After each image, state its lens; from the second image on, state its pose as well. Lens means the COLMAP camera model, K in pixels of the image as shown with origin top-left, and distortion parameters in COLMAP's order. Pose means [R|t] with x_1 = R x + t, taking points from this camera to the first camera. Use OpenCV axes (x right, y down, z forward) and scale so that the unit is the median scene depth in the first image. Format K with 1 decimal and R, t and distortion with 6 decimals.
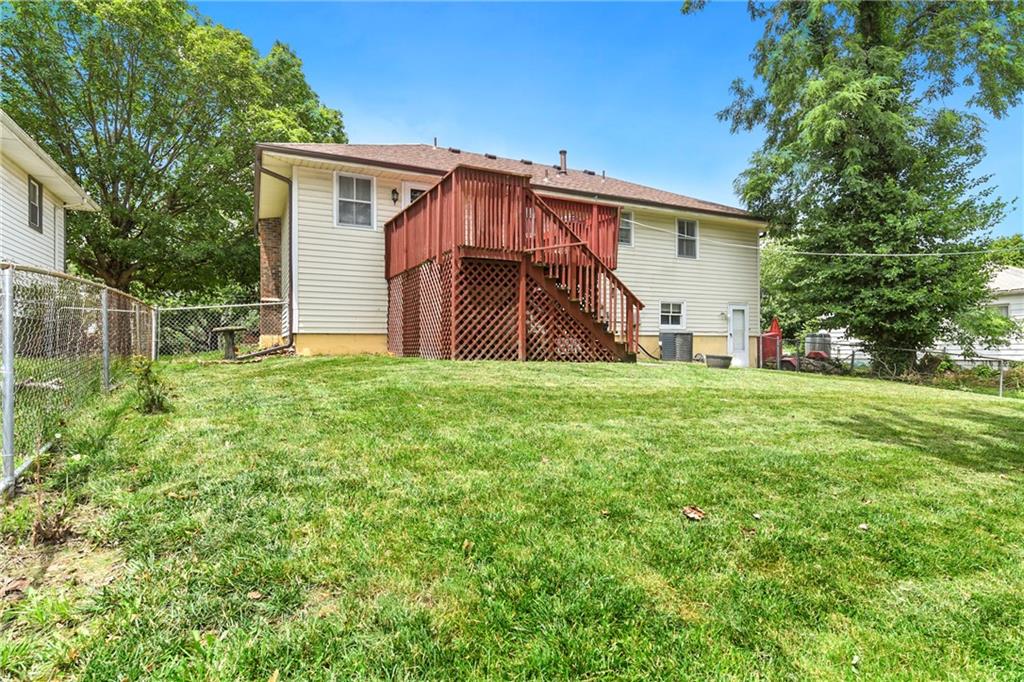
lens RADIAL K [[538.3, 0, 512.0], [0, 538.3, 341.0], [0, 0, 1]] dist [0.001666, 0.000250]
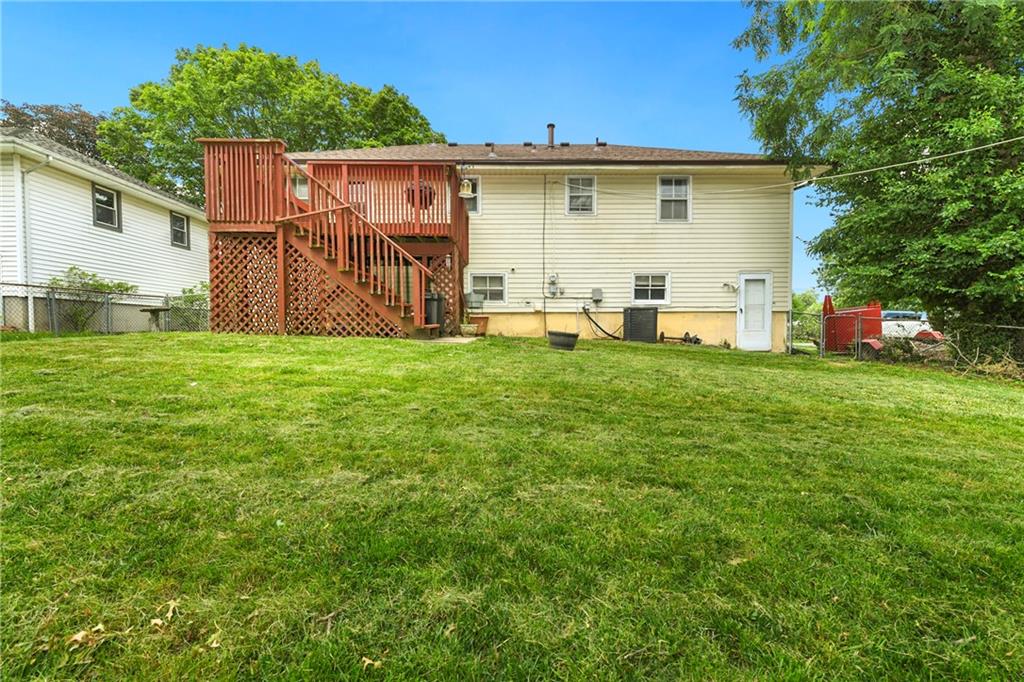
lens RADIAL K [[438.5, 0, 512.0], [0, 438.5, 341.0], [0, 0, 1]] dist [0.002524, 0.000018]
pose [[0.903271, 0.014034, -0.428841, 0.402928], [0.002159, 0.999304, 0.037250, 0.010532], [0.429066, -0.034573, 0.902611, 0.254492]]
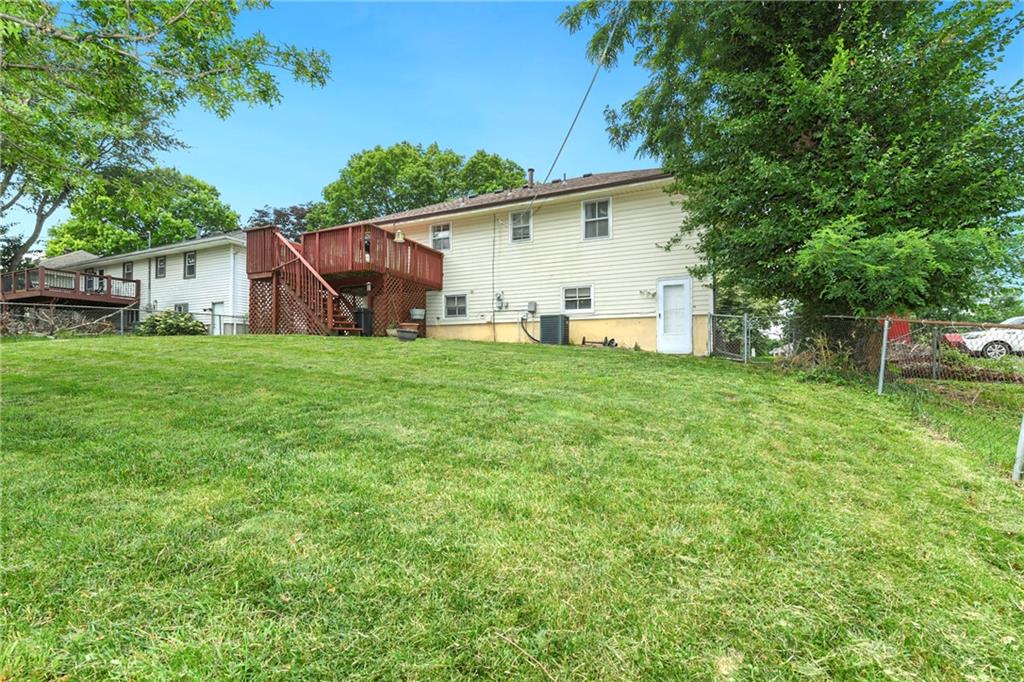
lens RADIAL K [[433.0, 0, 509.1], [0, 433.0, 354.1], [0, 0, 1]] dist [0.000016, -0.000074]
pose [[0.633421, -0.001706, -0.773805, 0.846478], [0.002436, 0.999997, -0.000210, 0.054469], [0.773804, -0.001752, 0.633423, 0.390501]]
